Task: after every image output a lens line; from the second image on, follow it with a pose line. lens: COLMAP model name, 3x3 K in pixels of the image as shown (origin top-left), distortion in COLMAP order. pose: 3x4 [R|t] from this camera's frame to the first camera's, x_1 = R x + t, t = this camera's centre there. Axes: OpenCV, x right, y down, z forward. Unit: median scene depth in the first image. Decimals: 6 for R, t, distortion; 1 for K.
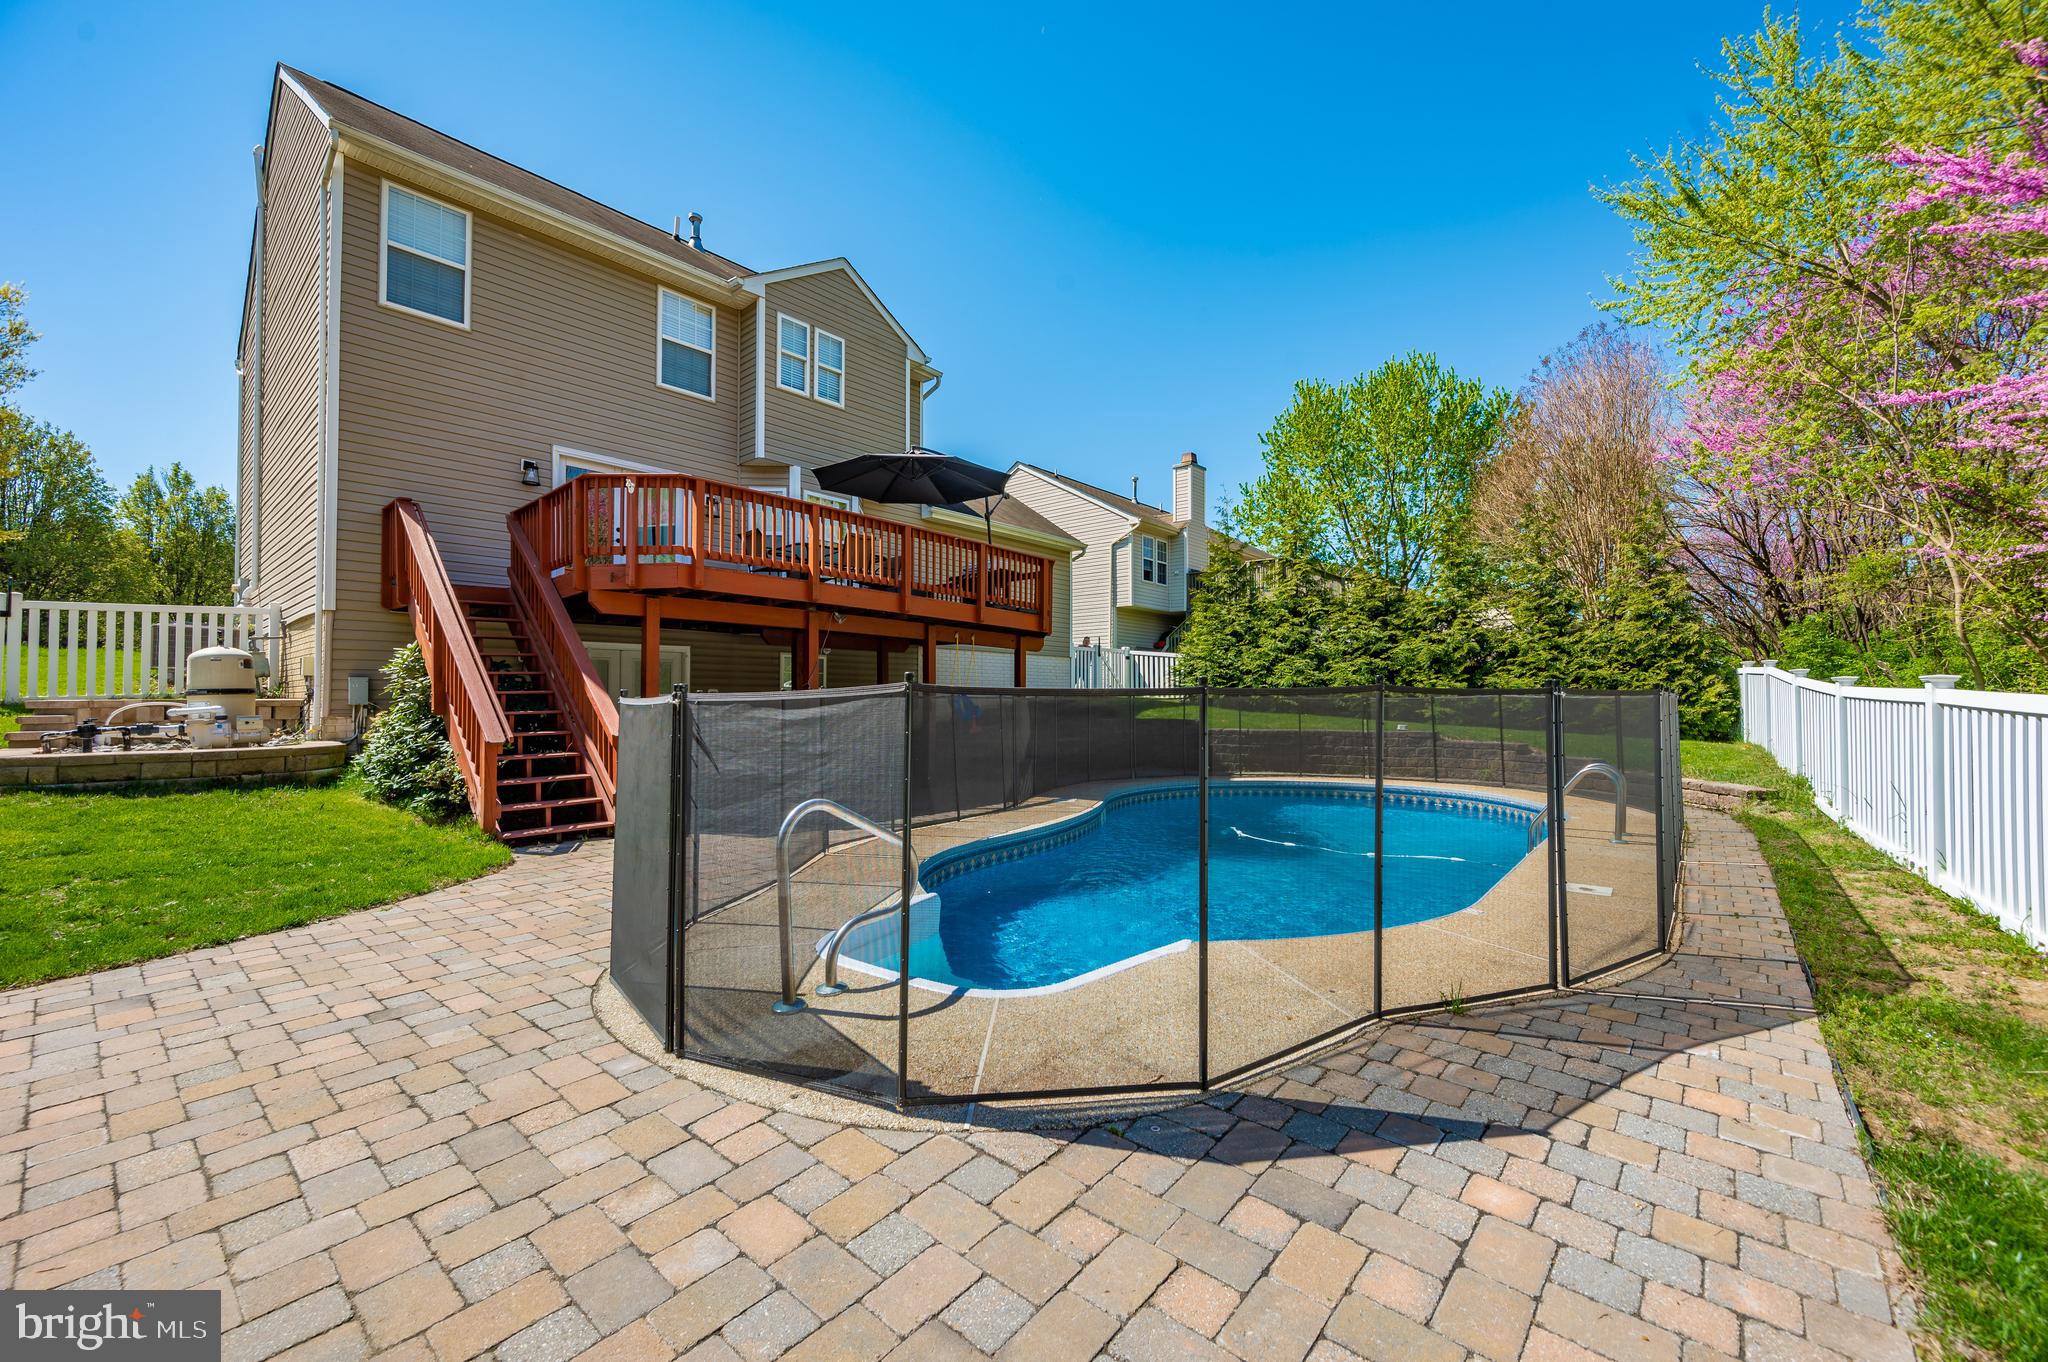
lens RADIAL K [[811.9, 0, 1026.3], [0, 811.9, 672.9], [0, 0, 1]] dist [0.001111, -0.000139]
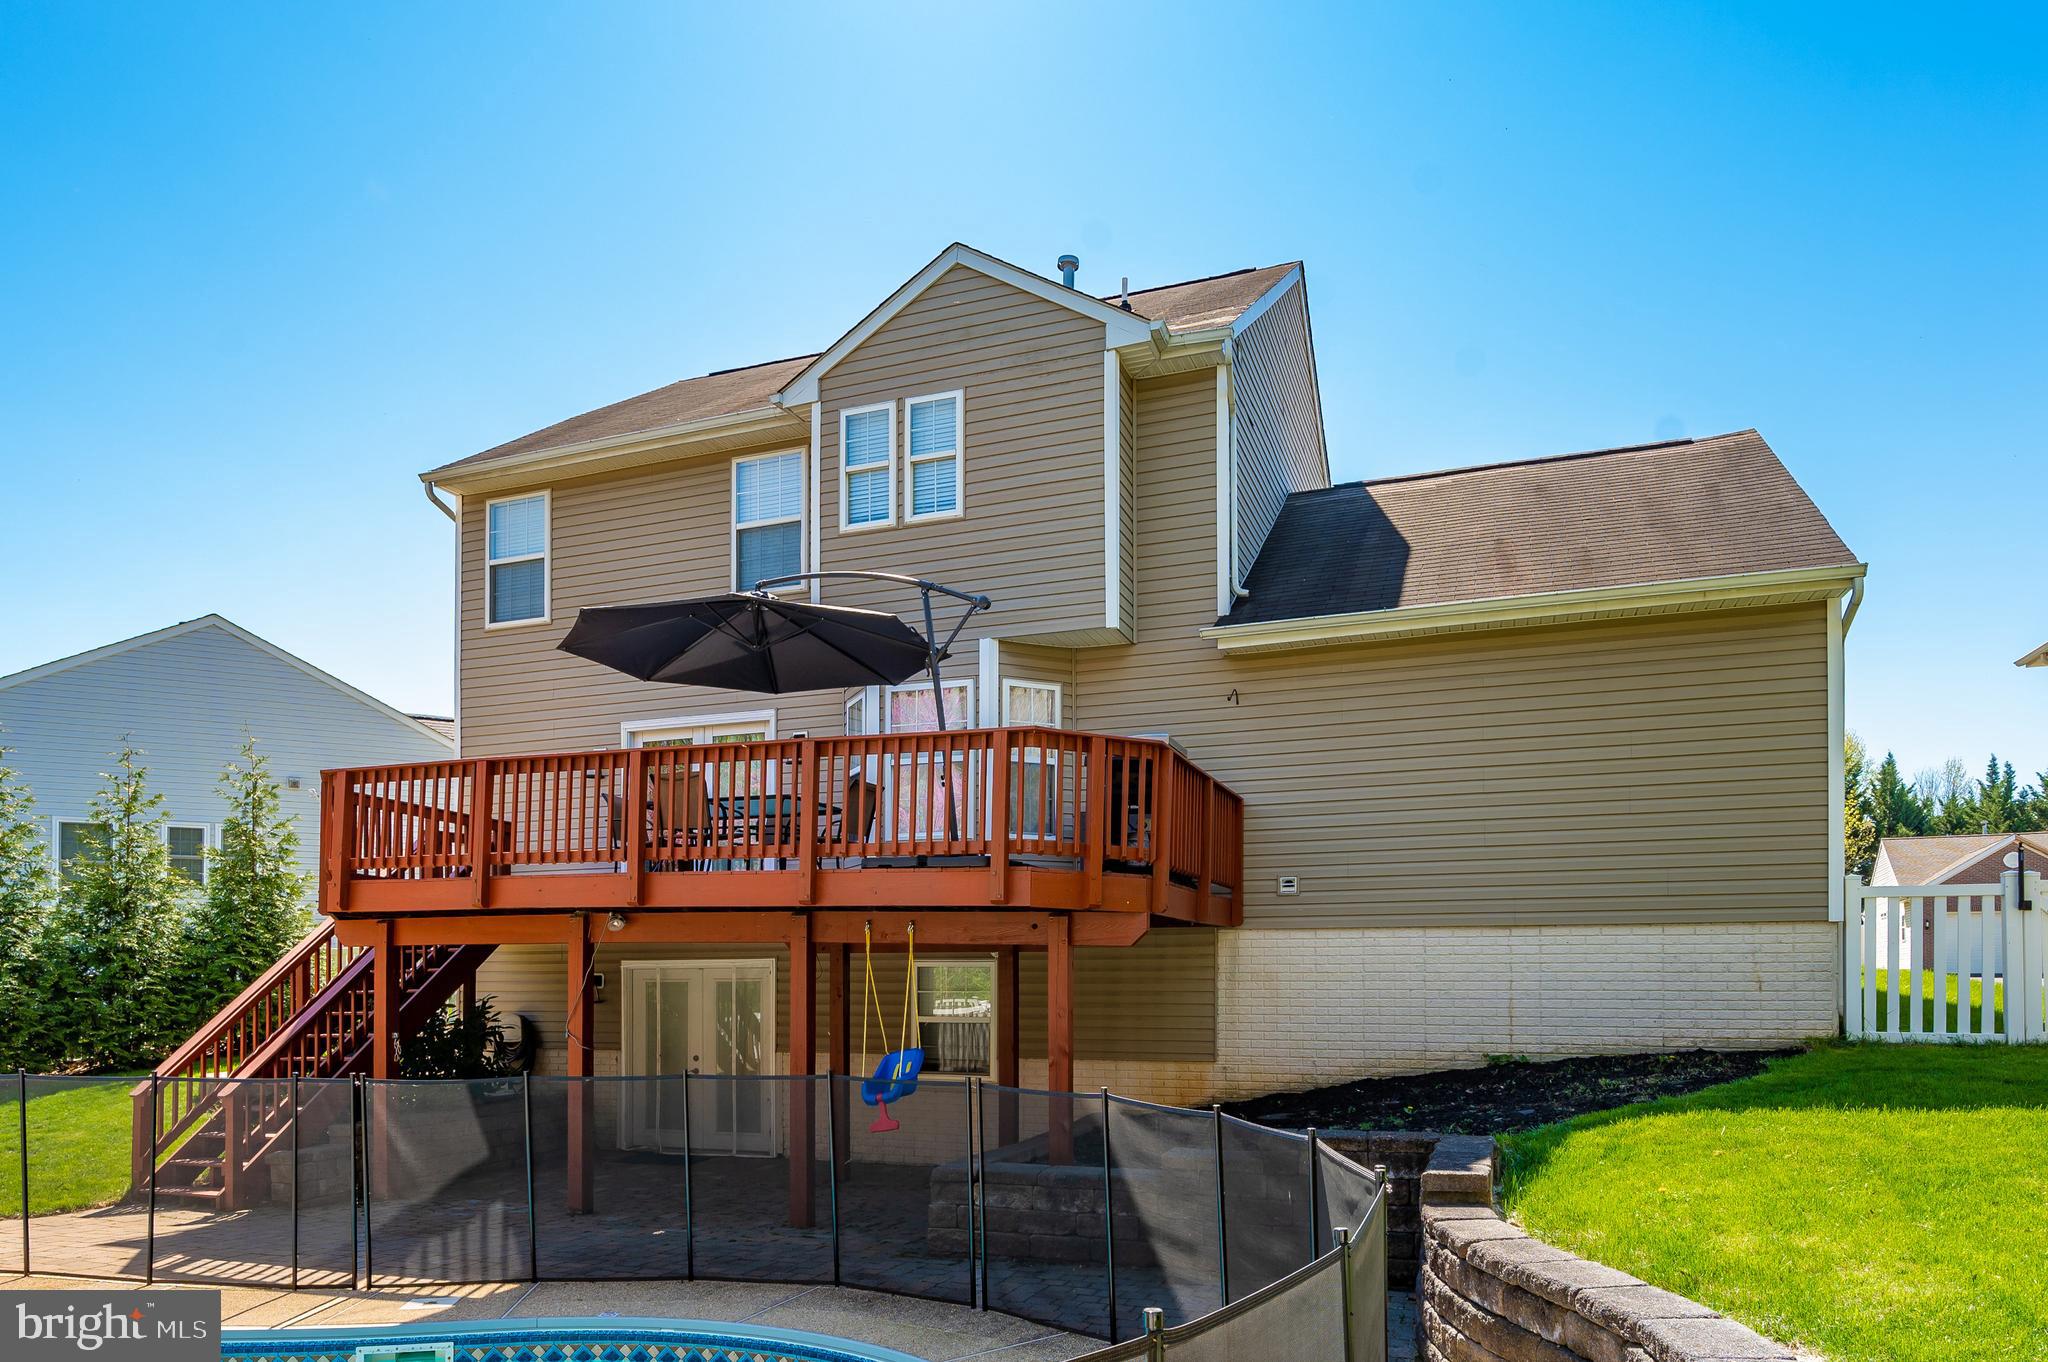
lens RADIAL K [[1247.9, 0, 1023.0], [0, 1247.9, 952.1], [0, 0, 1]] dist [0.000930, 0.000453]
pose [[0.354881, -0.016561, -0.934765, 0.597472], [0.034433, 0.999396, -0.004634, -0.023701], [0.934277, -0.030542, 0.355237, 0.750566]]
